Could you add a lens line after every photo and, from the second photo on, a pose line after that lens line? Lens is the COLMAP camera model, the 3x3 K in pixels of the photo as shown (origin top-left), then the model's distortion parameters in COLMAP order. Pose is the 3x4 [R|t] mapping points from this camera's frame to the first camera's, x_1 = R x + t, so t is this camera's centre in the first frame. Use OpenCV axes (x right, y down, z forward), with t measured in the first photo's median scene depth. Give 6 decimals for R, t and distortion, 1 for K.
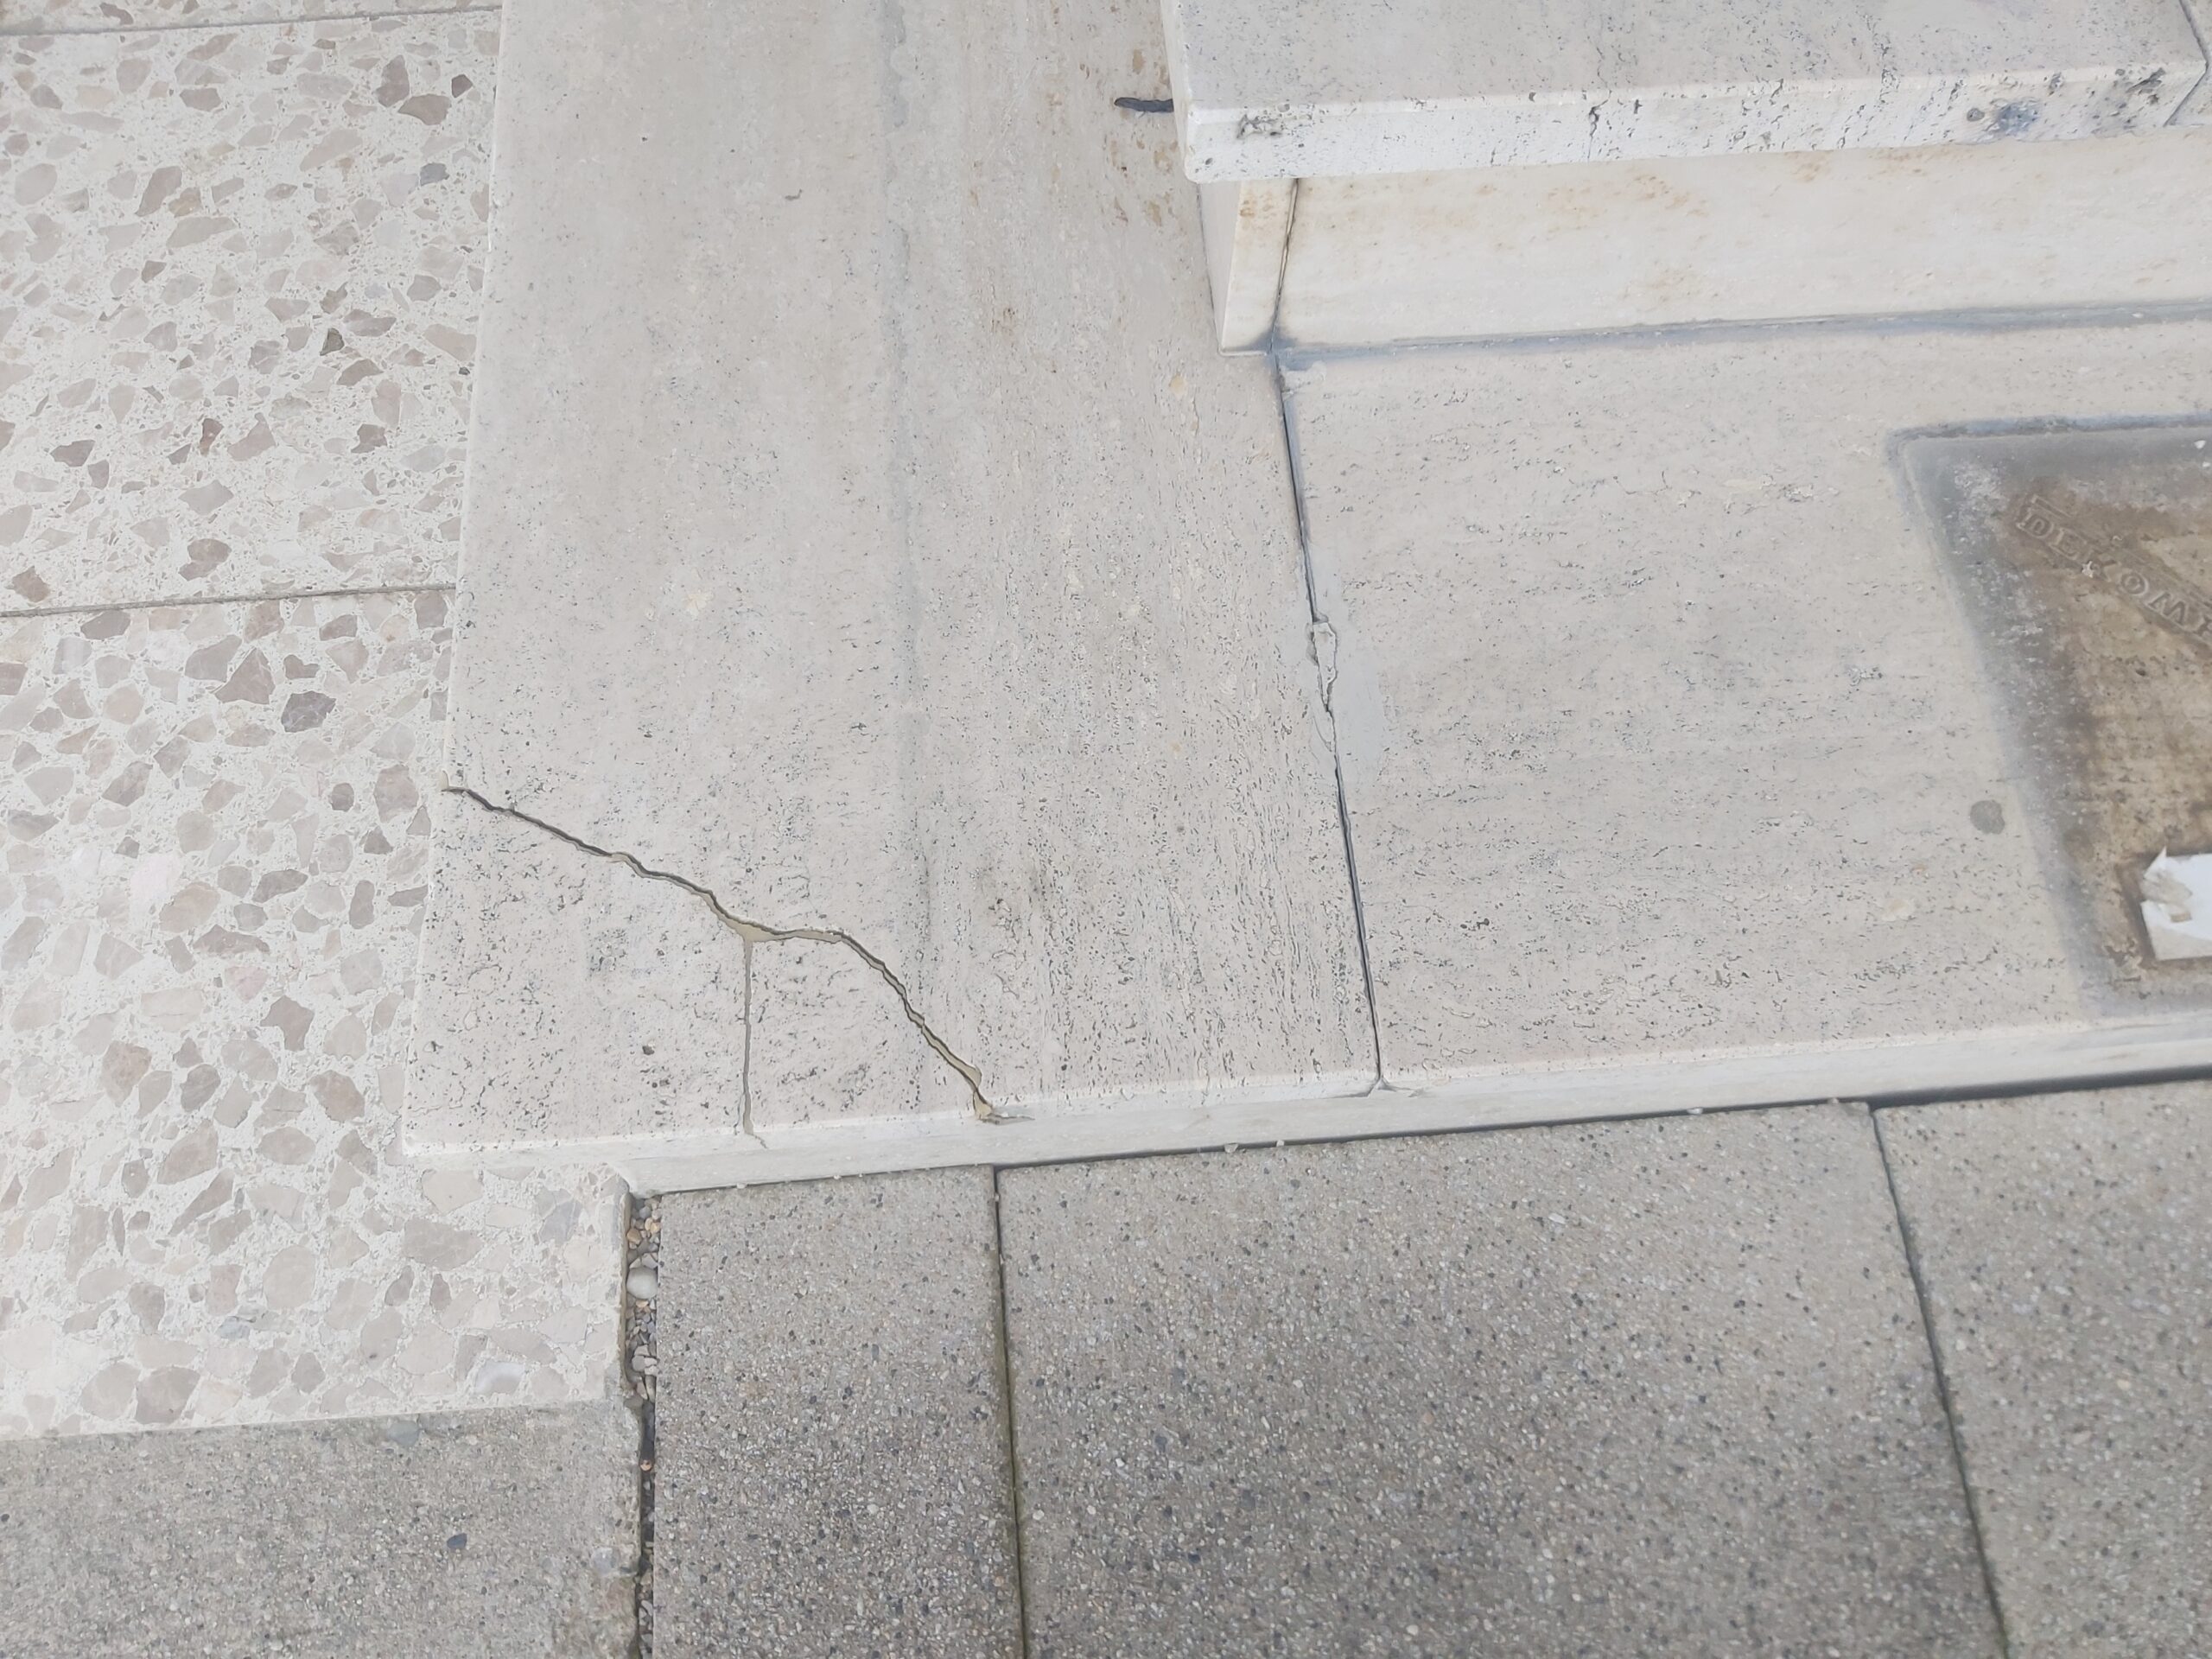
lens RADIAL K [[1705.8, 0, 1089.6], [0, 1705.8, 800.0], [0, 0, 1]] dist [0.057422, -0.122063]
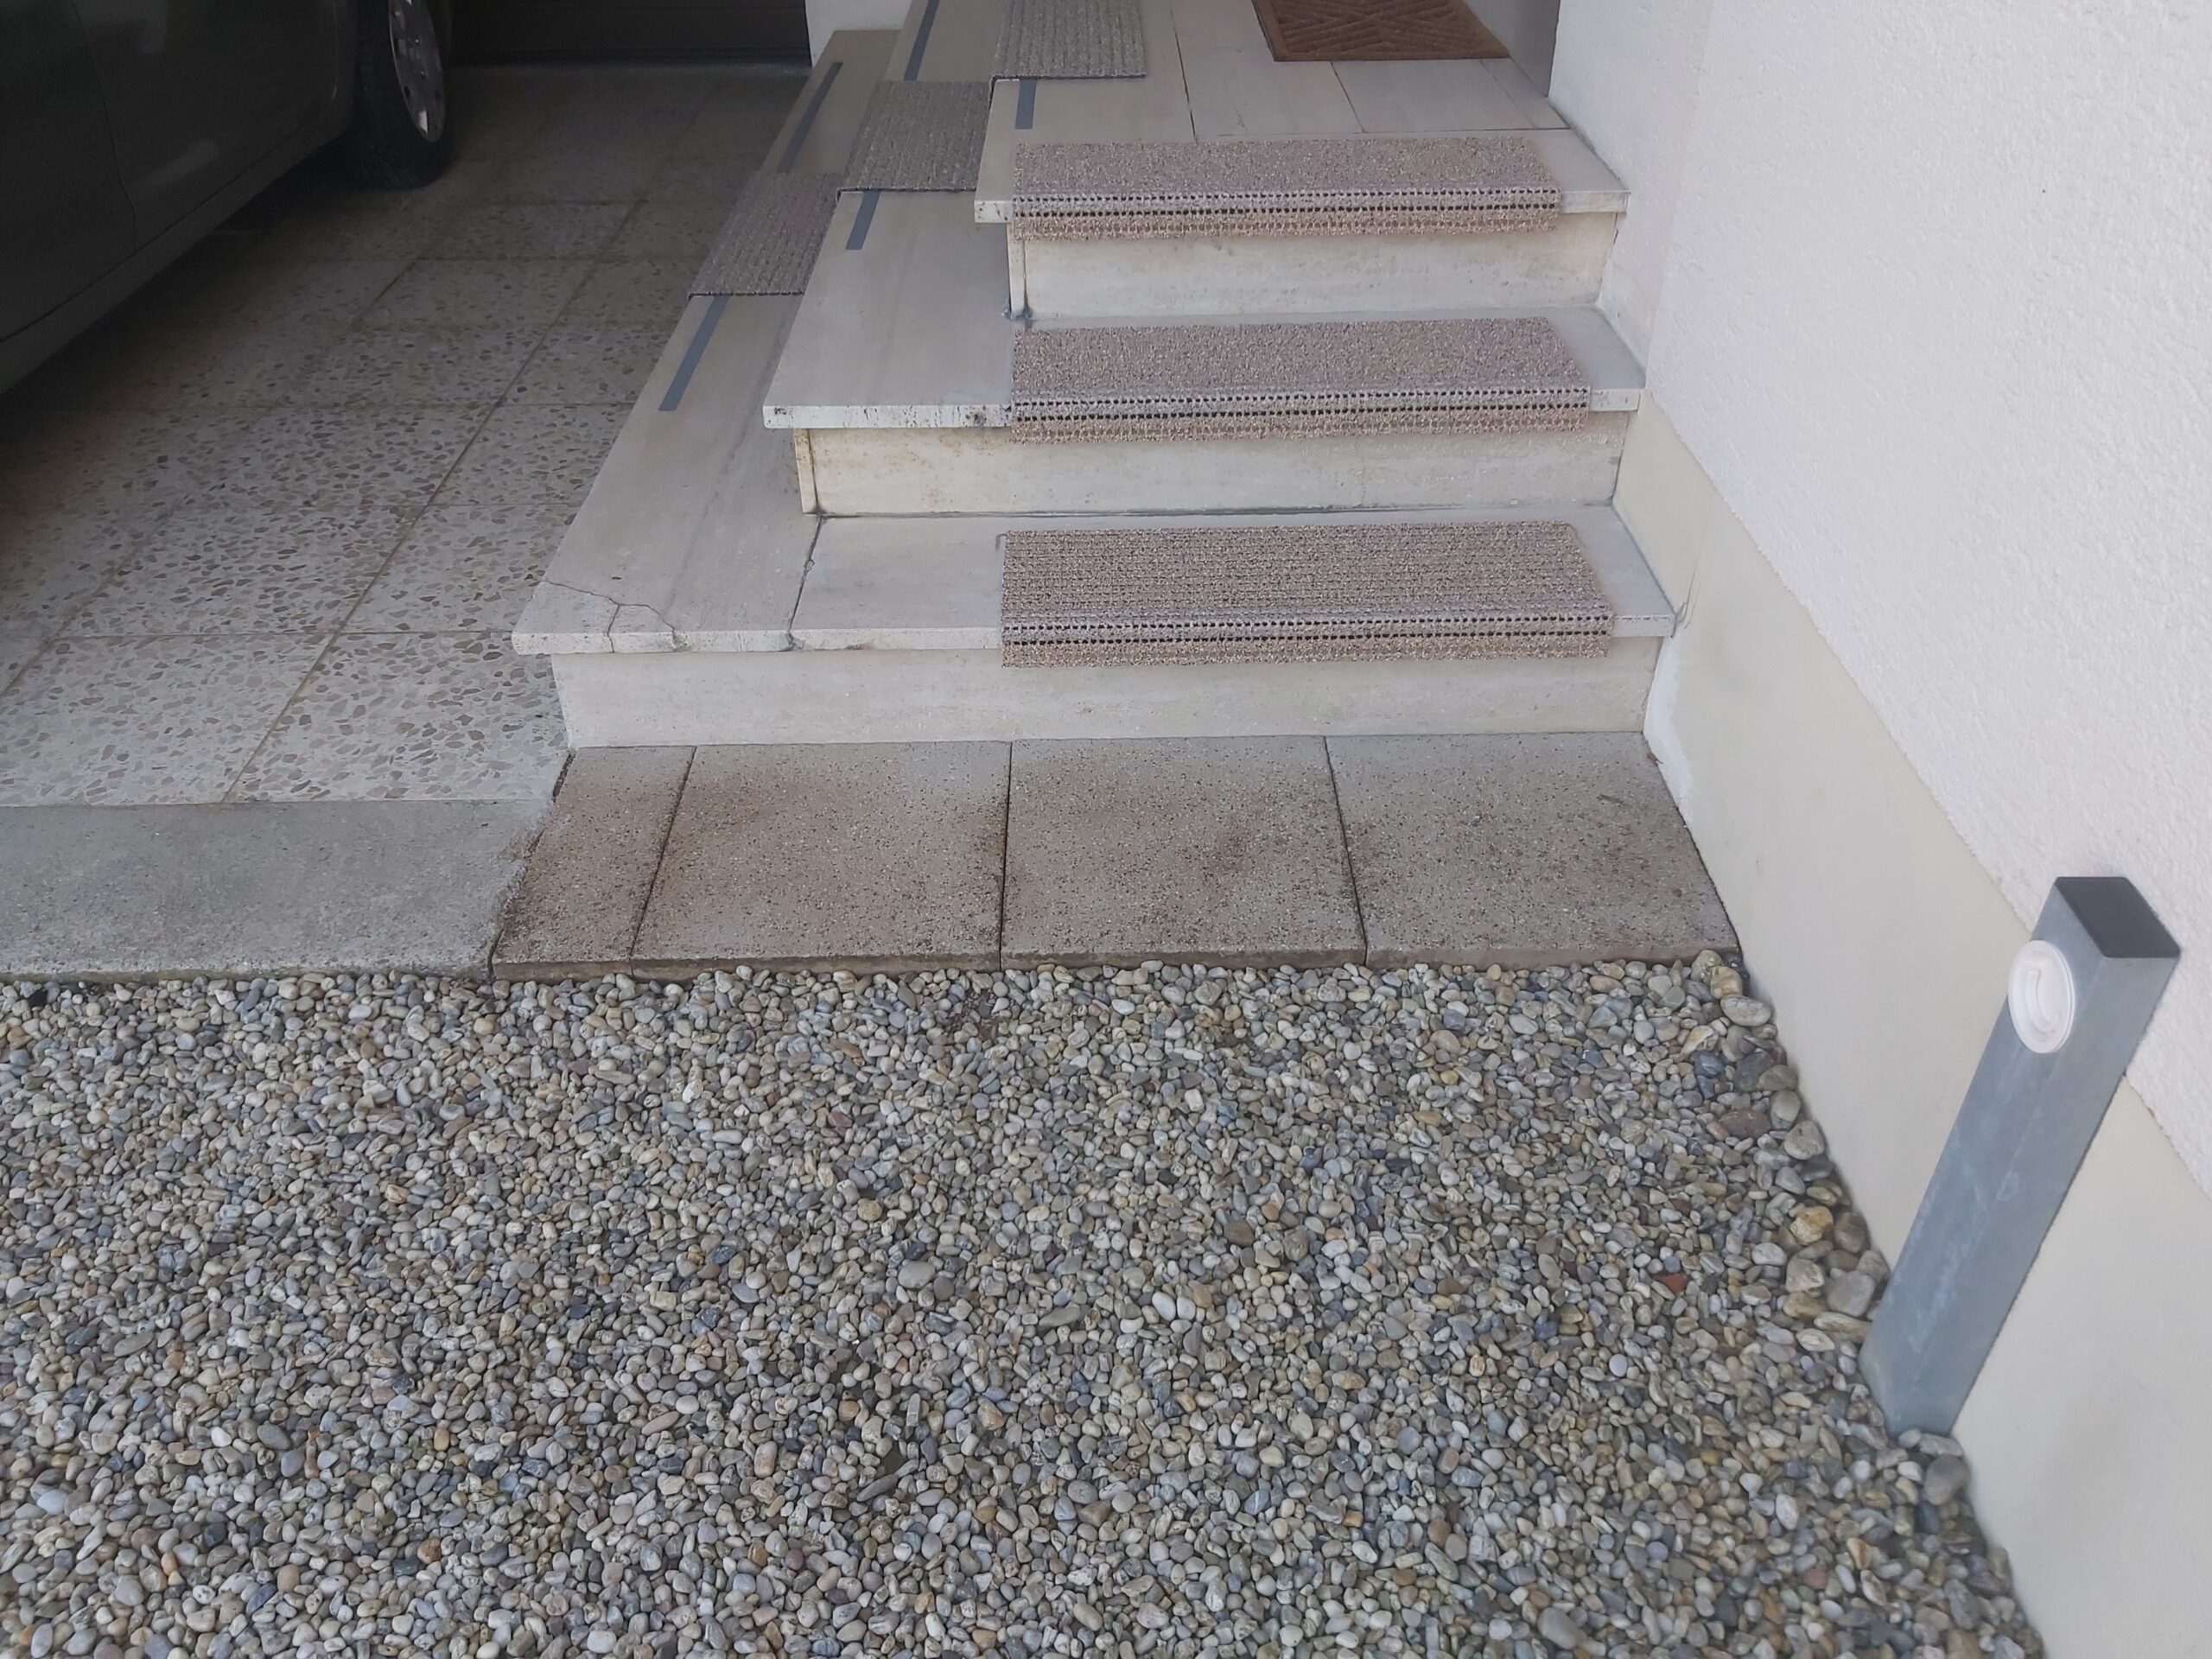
lens RADIAL K [[1705.8, 0, 1105.4], [0, 1705.8, 801.4], [0, 0, 1]] dist [0.057422, -0.122063]
pose [[0.997530, 0.024109, -0.065981, 0.835024], [-0.054526, 0.857926, -0.510871, 1.745802], [0.044290, 0.513207, 0.857122, -1.406406]]
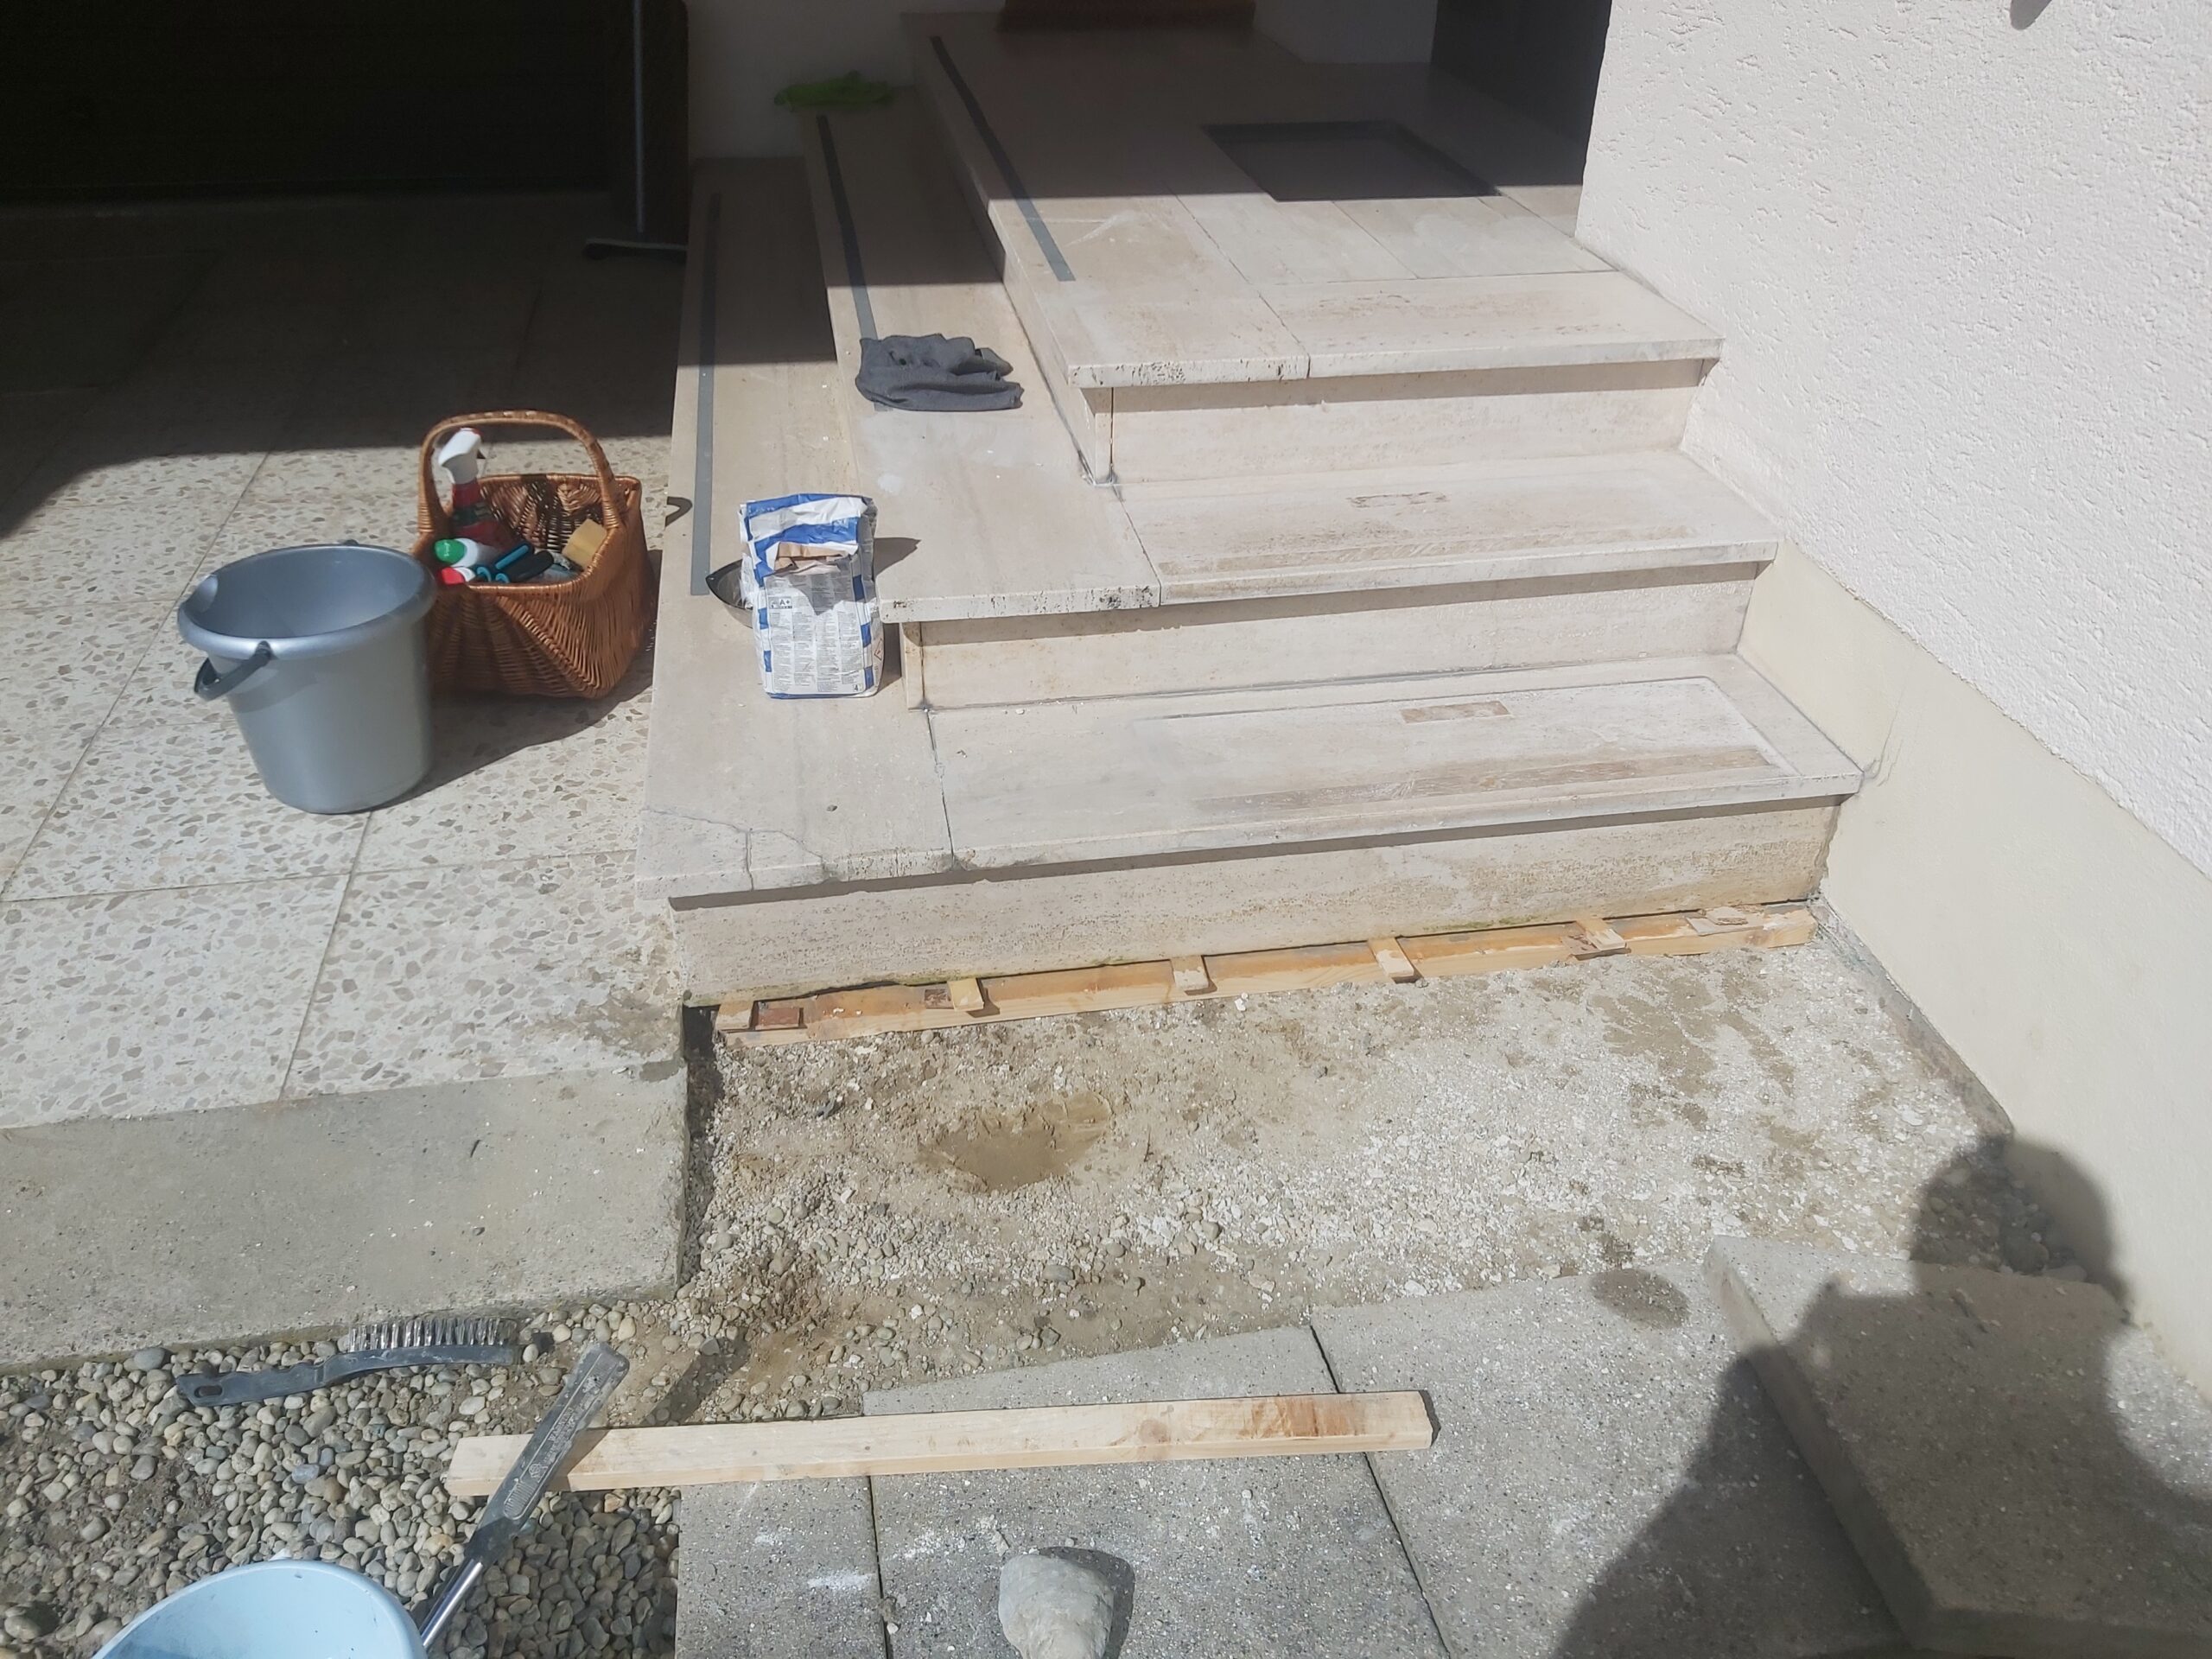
lens RADIAL K [[1705.8, 0, 1101.6], [0, 1705.8, 794.7], [0, 0, 1]] dist [0.057422, -0.122063]
pose [[0.995008, -0.046238, 0.088434, 0.136922], [0.087598, 0.829199, -0.552047, 1.442288], [-0.047804, 0.557038, 0.829110, -1.309037]]
